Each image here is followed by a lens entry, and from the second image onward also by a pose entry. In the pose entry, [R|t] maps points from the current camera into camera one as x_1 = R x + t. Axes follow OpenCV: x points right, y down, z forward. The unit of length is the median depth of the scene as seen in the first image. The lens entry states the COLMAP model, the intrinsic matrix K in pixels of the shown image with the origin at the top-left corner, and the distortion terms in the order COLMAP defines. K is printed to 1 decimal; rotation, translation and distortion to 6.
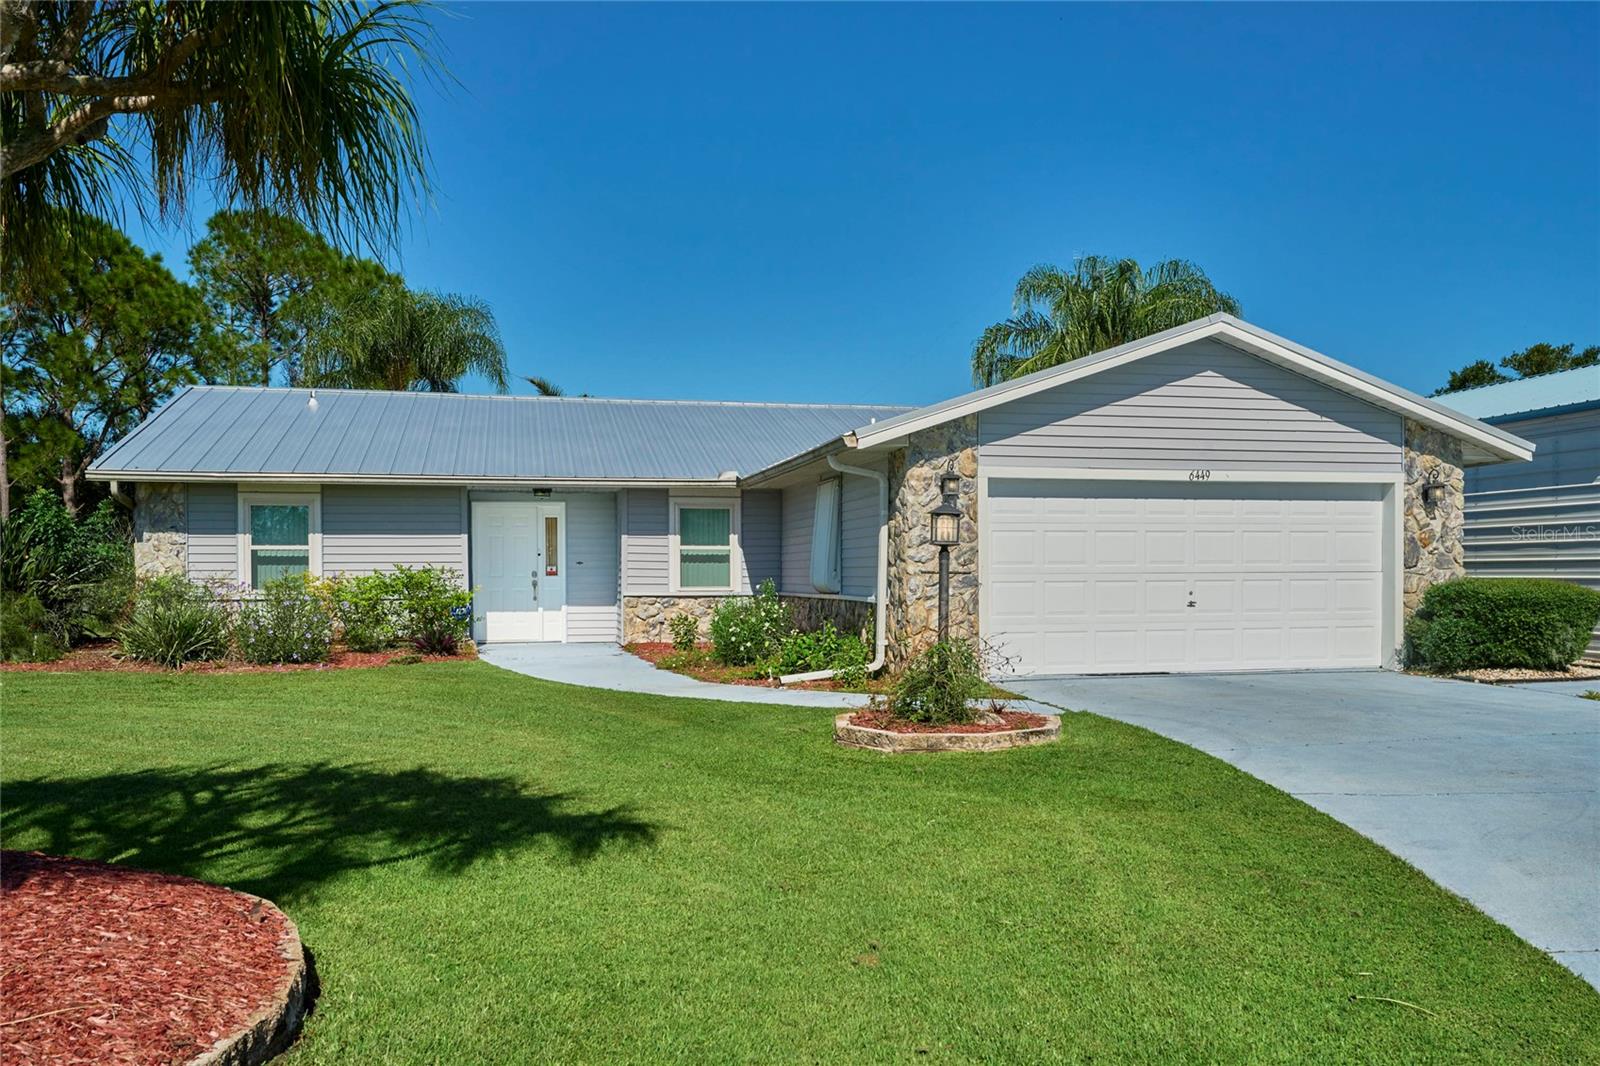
lens RADIAL K [[1168.7, 0, 804.7], [0, 1168.7, 547.2], [0, 0, 1]] dist [-0.001950, -0.001595]
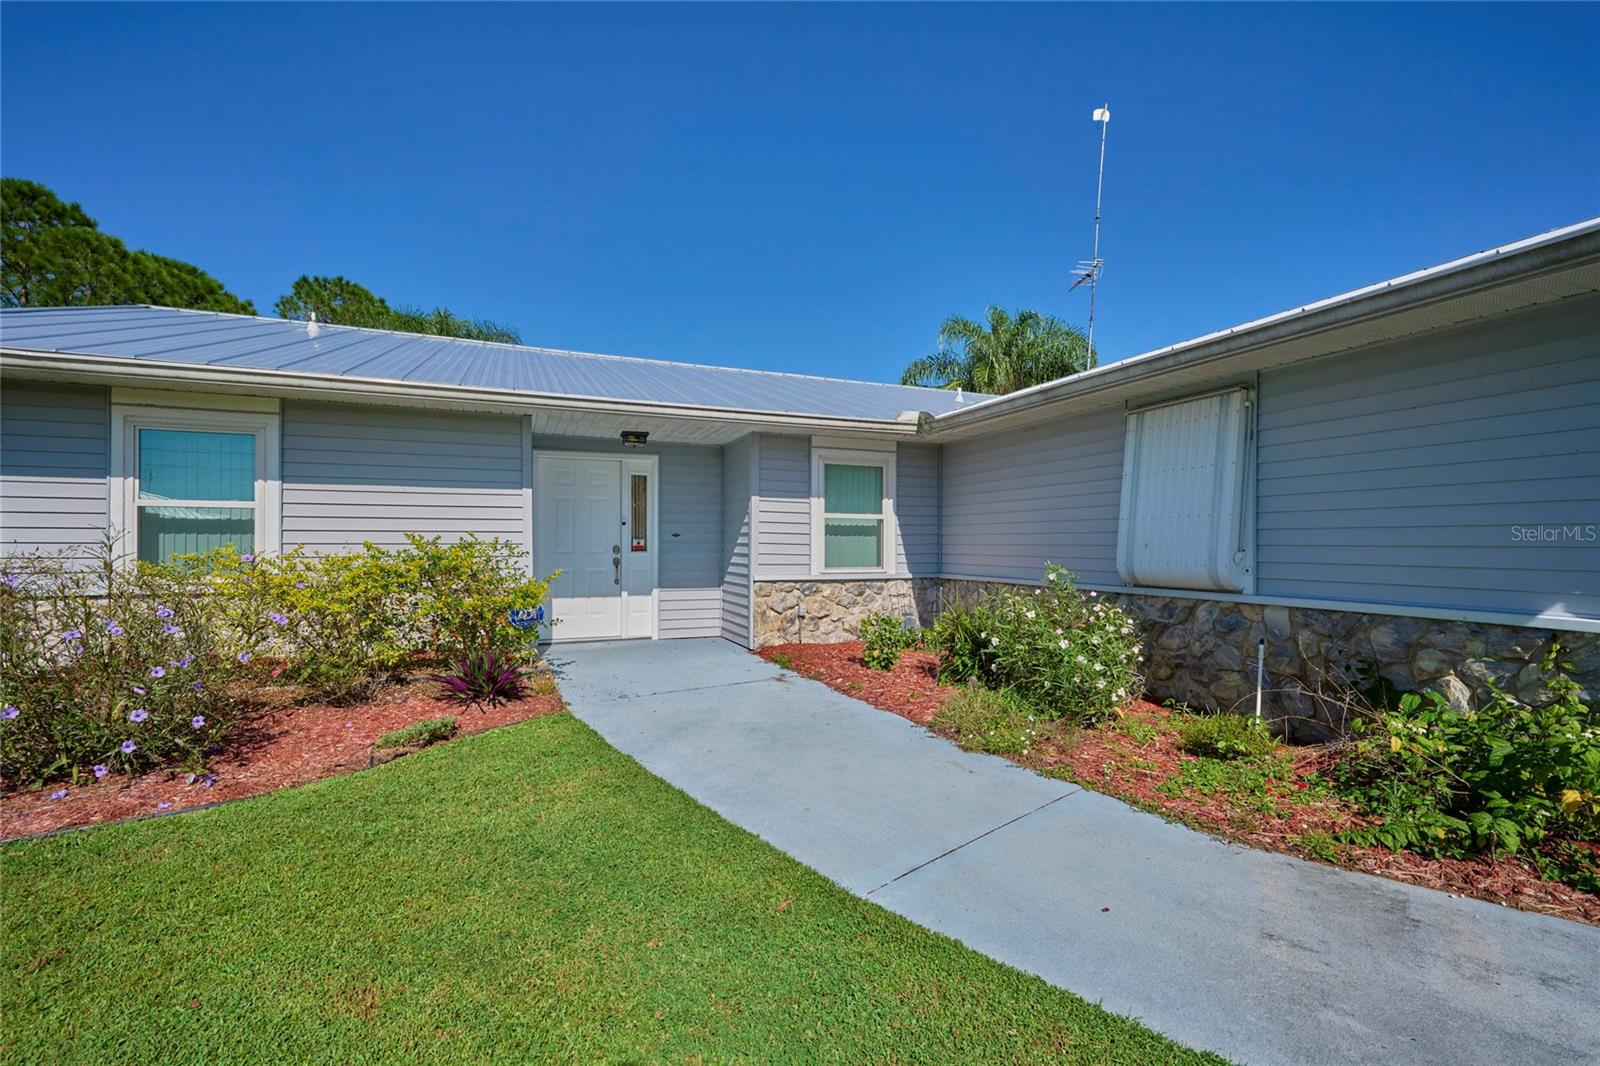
lens RADIAL K [[679.8, 0, 794.2], [0, 679.8, 531.5], [0, 0, 1]] dist [0.004714, 0.000119]
pose [[0.990190, 0.007683, 0.139519, -0.202222], [-0.007896, 0.999968, 0.000969, 0.011288], [-0.139507, -0.002061, 0.990219, 0.619999]]
